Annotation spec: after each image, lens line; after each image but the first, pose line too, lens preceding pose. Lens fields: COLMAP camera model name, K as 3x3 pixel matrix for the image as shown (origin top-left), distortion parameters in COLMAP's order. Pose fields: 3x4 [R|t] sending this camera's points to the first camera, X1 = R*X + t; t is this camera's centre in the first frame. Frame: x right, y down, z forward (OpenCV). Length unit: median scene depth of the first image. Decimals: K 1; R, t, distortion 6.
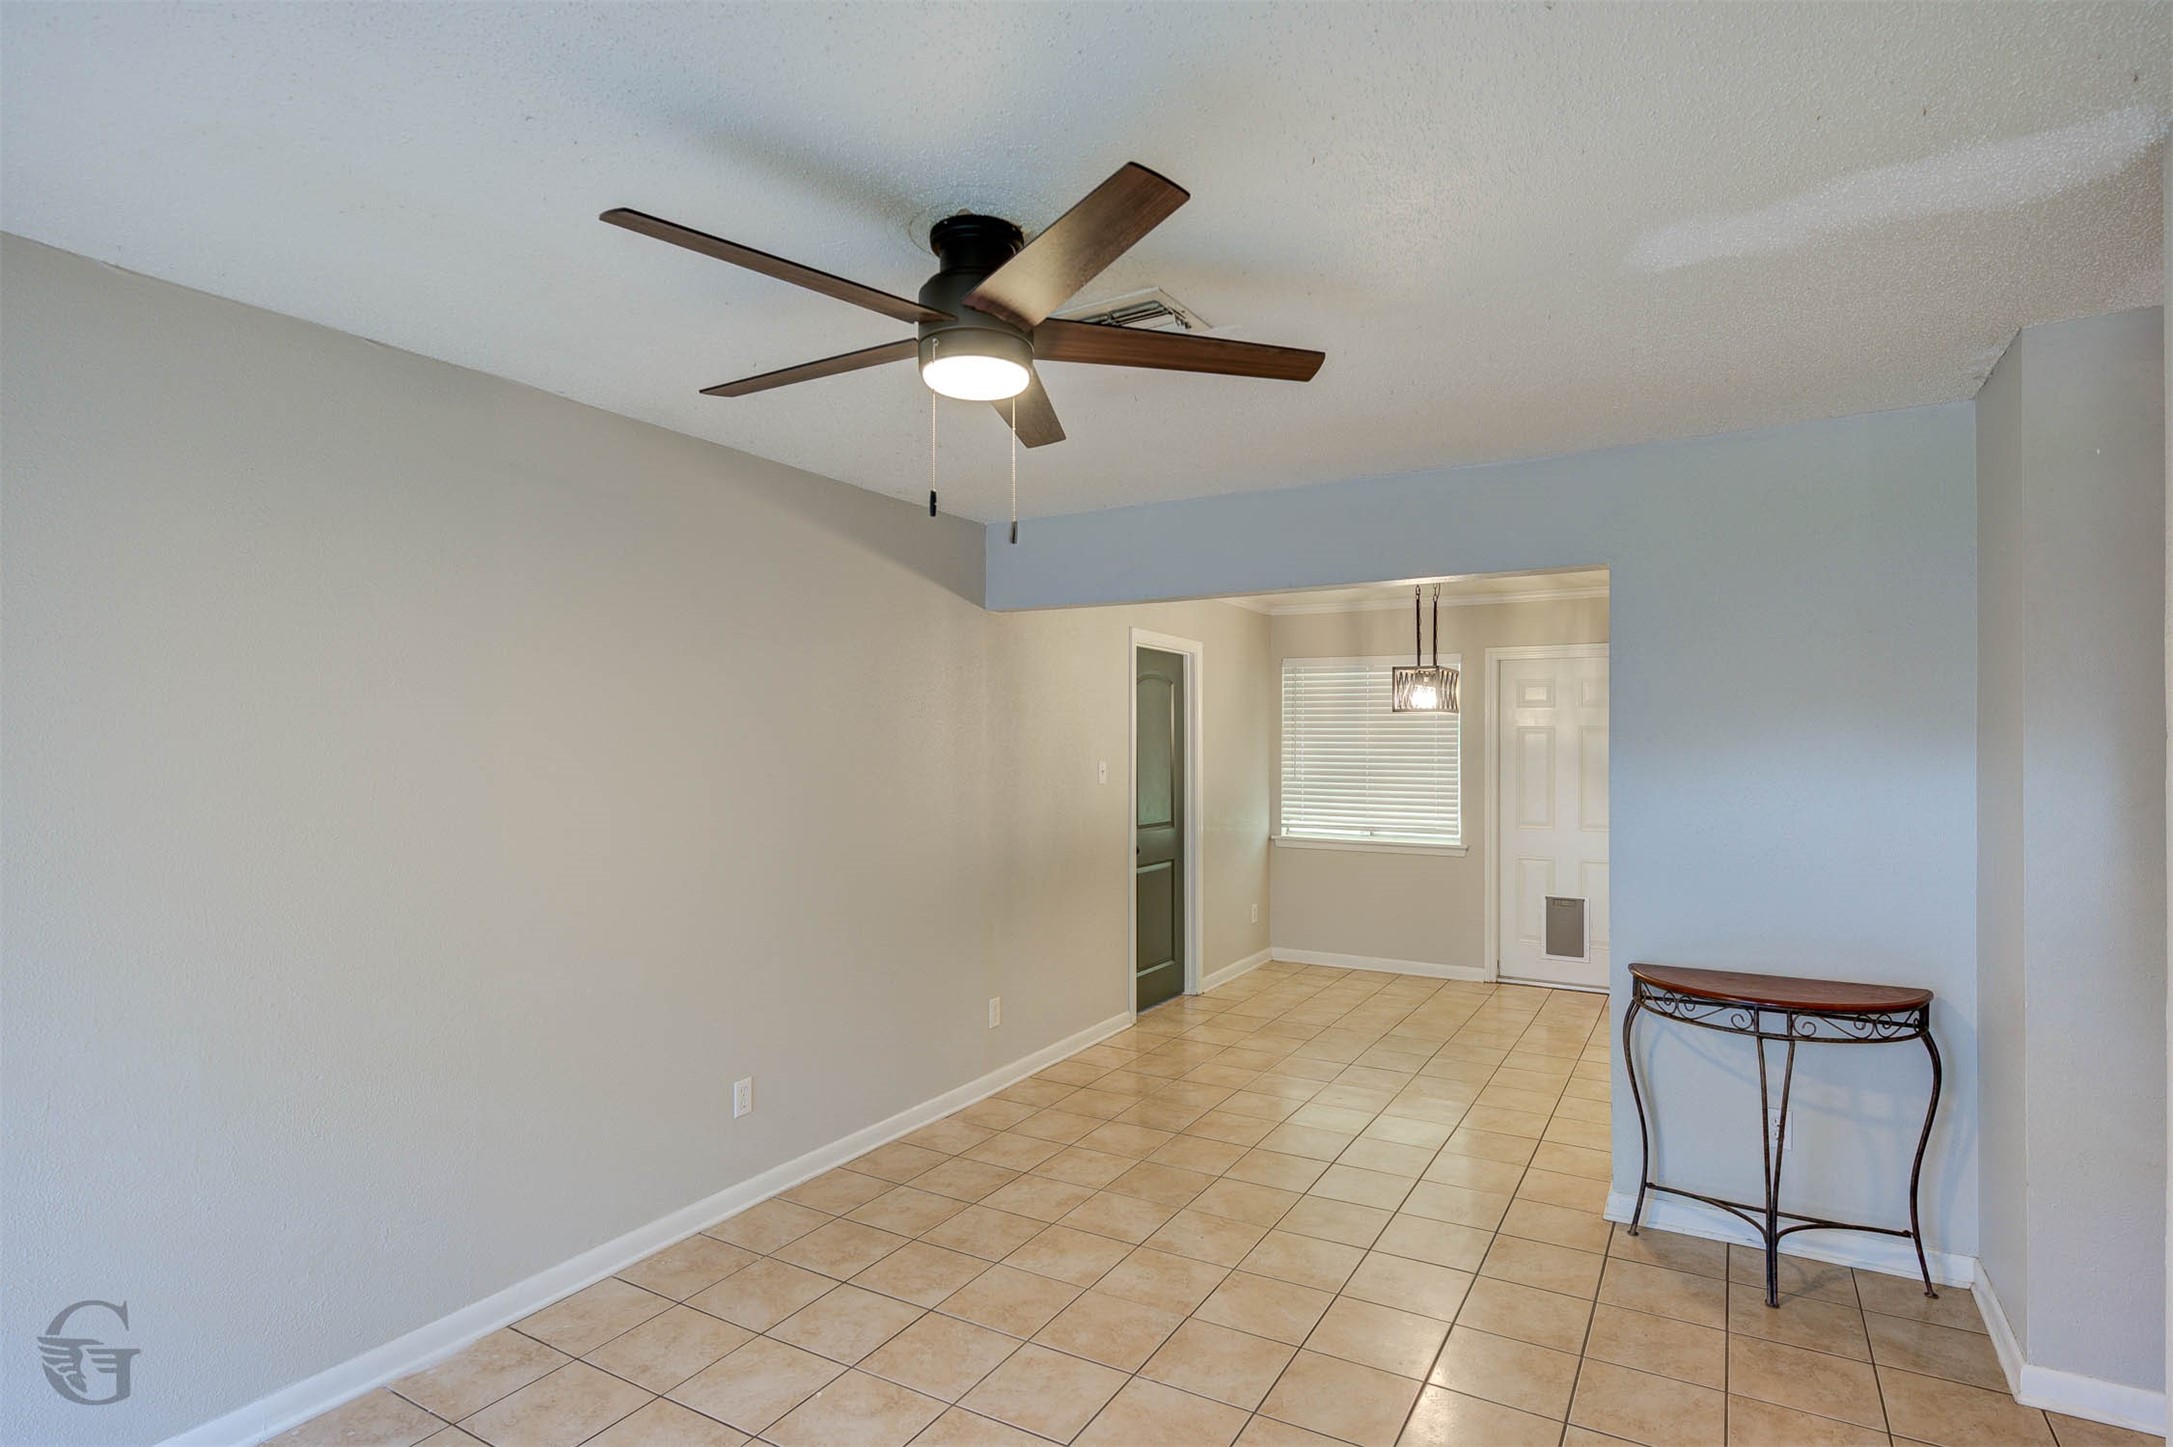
lens RADIAL K [[1117.4, 0, 1082.2], [0, 1117.4, 730.7], [0, 0, 1]] dist [0.002532, -0.003055]
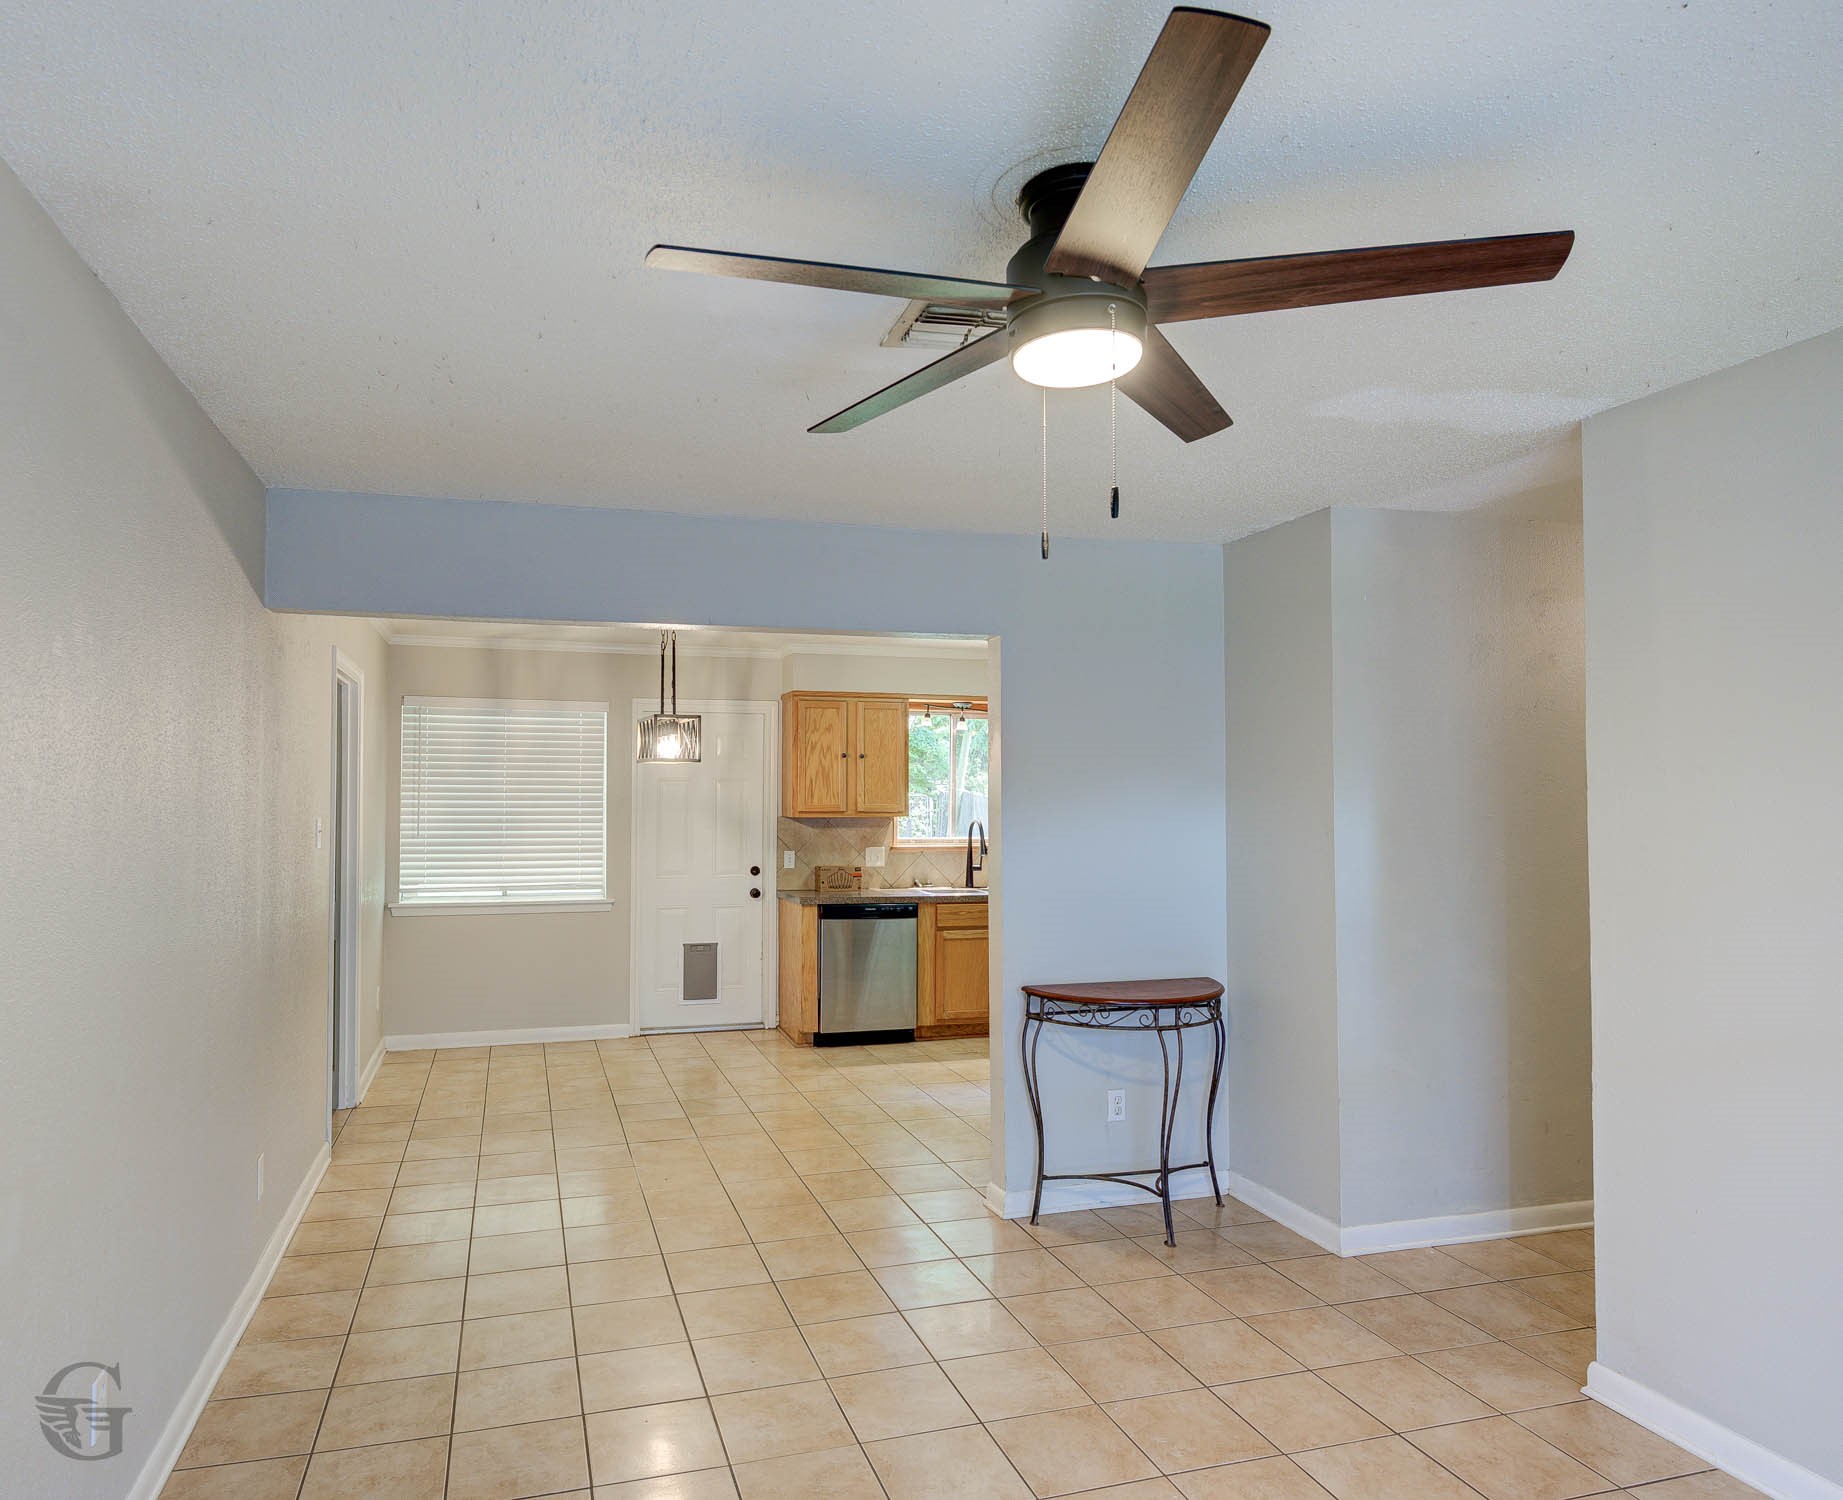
lens RADIAL K [[1157.0, 0, 837.2], [0, 1157.0, 757.6], [0, 0, 1]] dist [0.003745, 0.000328]
pose [[0.692476, 0.022051, 0.721104, -0.459441], [-0.006932, 0.999690, -0.023913, 0.003597], [-0.721407, 0.011560, 0.692415, 0.290737]]
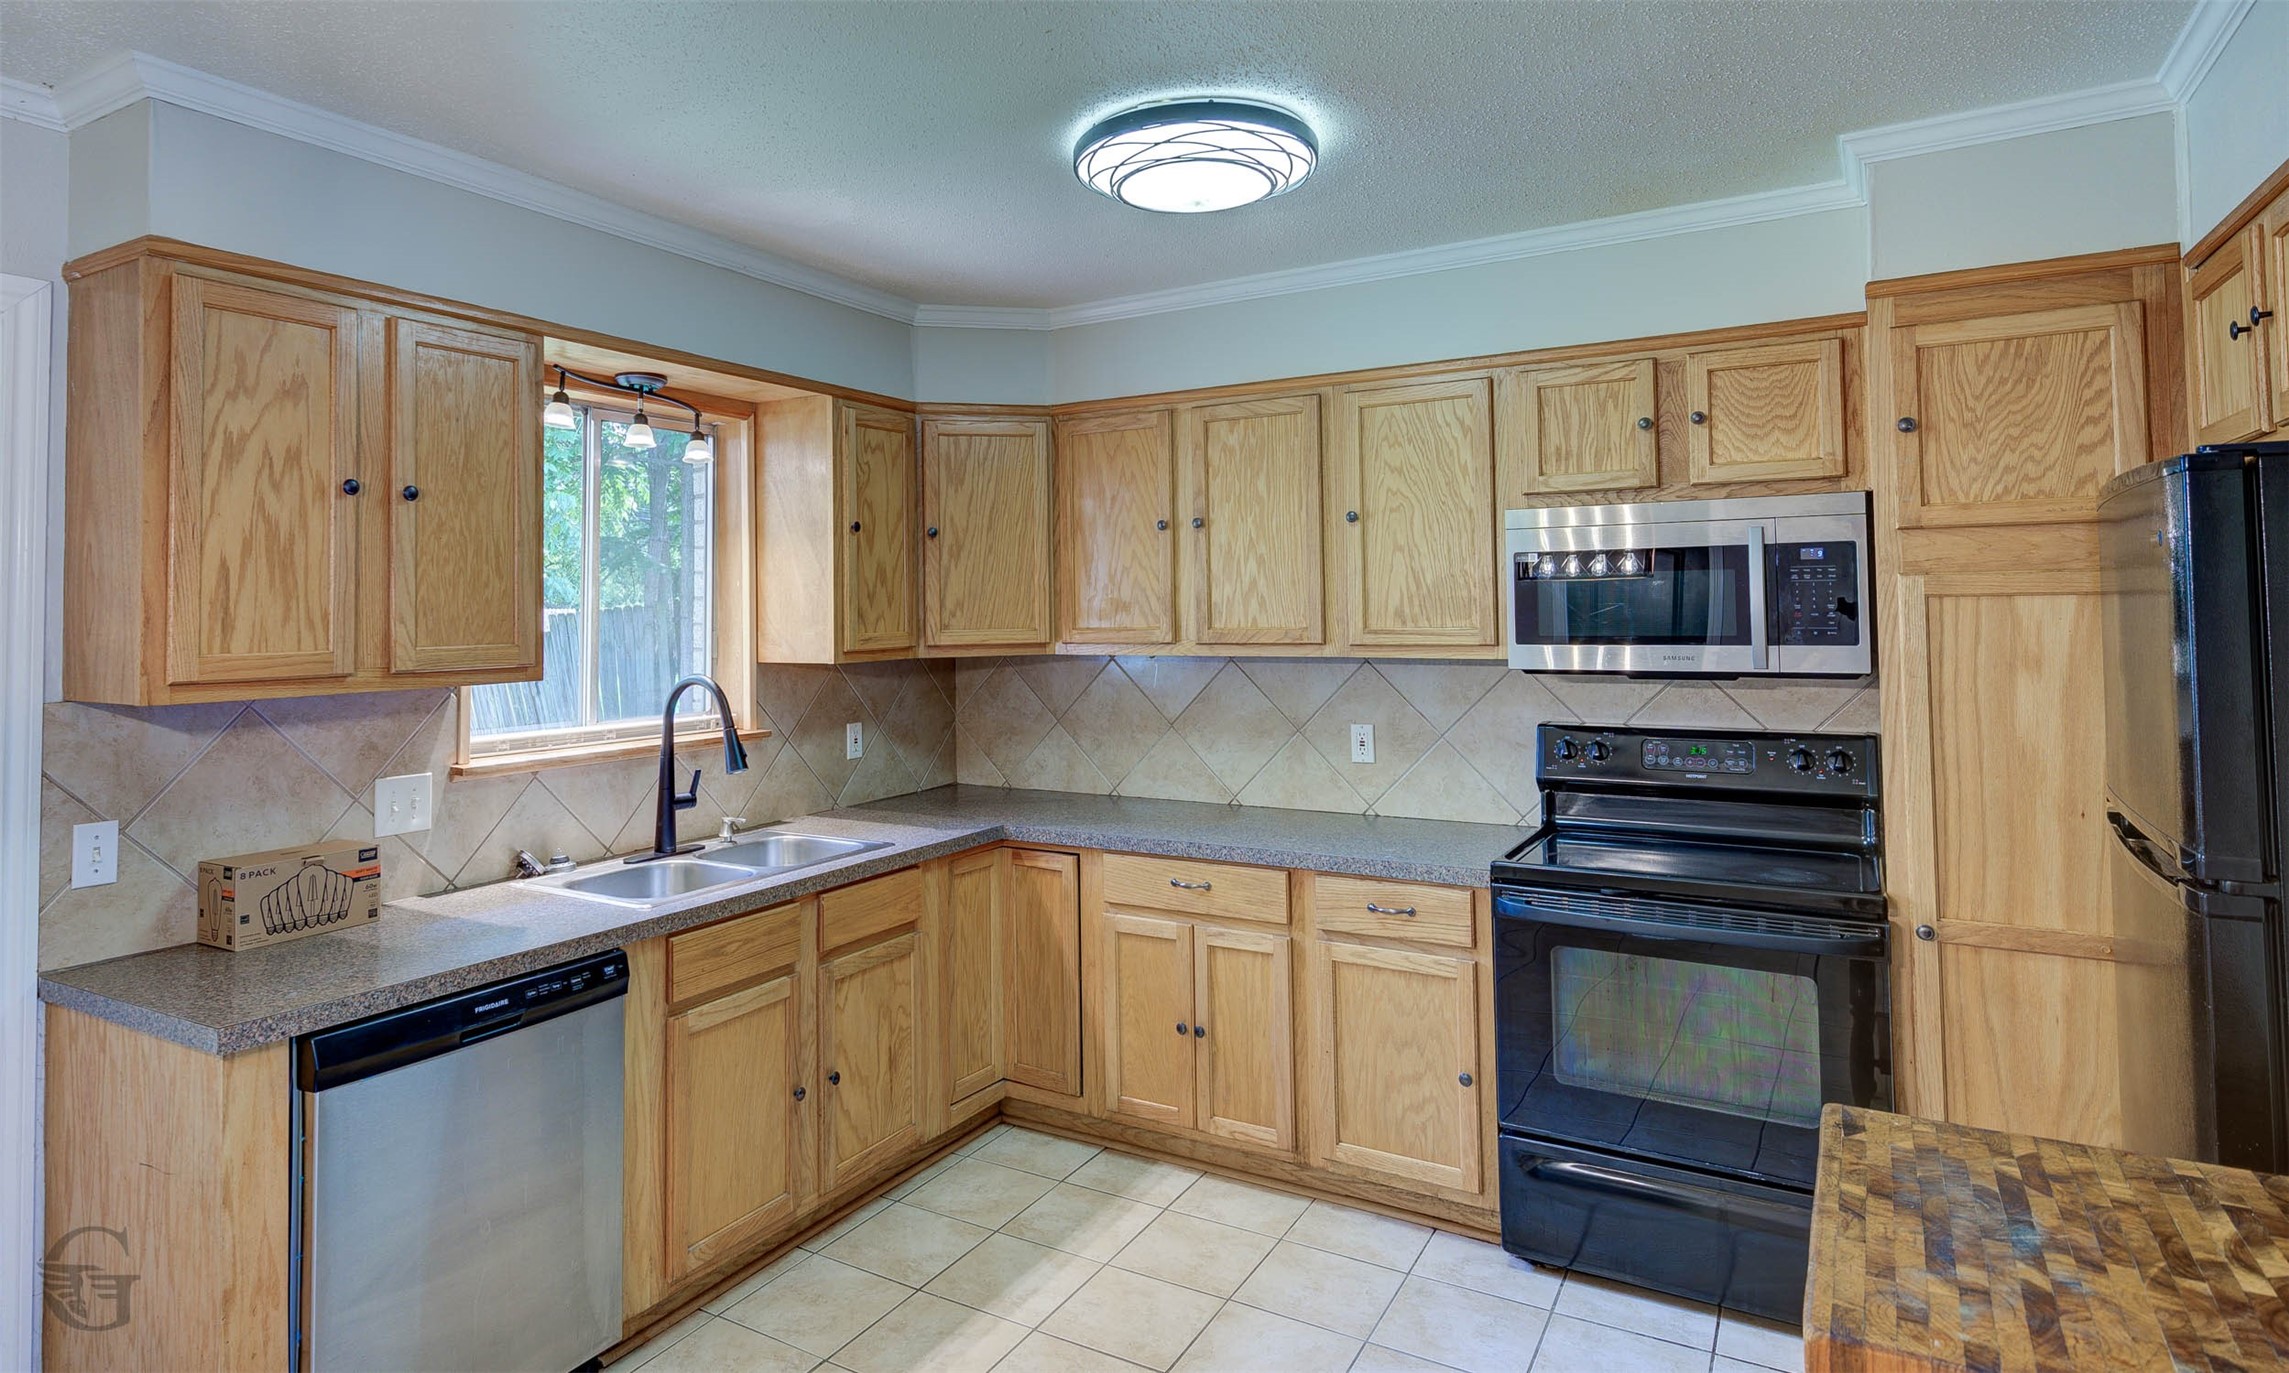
lens RADIAL K [[1259.7, 0, 1047.6], [0, 1259.7, 566.6], [0, 0, 1]] dist [0.004516, -0.002832]
pose [[0.023783, 0.029873, 0.999271, 0.297947], [0.002211, 0.999549, -0.029934, 0.012851], [-0.999715, 0.002921, 0.023706, 1.226310]]
